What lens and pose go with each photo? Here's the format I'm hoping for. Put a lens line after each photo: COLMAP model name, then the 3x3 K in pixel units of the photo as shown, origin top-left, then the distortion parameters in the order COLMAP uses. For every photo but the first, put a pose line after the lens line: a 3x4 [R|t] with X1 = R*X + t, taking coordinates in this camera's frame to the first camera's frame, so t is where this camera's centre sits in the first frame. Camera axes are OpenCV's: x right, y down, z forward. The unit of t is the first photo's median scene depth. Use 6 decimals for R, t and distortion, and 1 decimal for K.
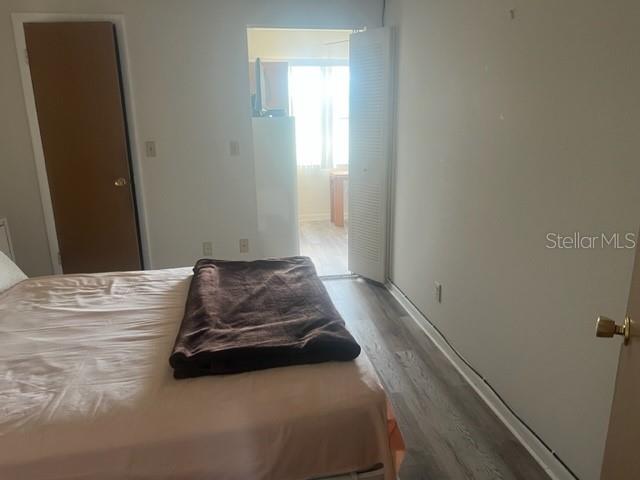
lens RADIAL K [[475.8, 0, 322.9], [0, 475.8, 238.9], [0, 0, 1]] dist [0.042897, -0.052148]
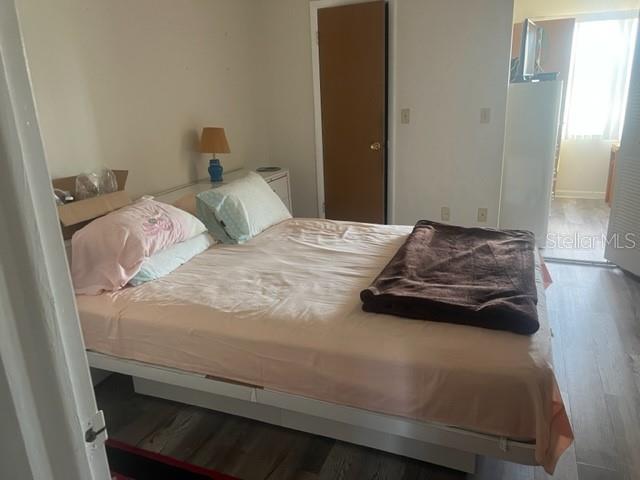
lens RADIAL K [[475.8, 0, 322.9], [0, 475.8, 238.9], [0, 0, 1]] dist [0.042897, -0.052148]
pose [[0.842725, 0.145389, -0.518340, 0.144514], [-0.110160, 0.989039, 0.098315, 0.003705], [0.526953, -0.025752, 0.849504, -0.051981]]
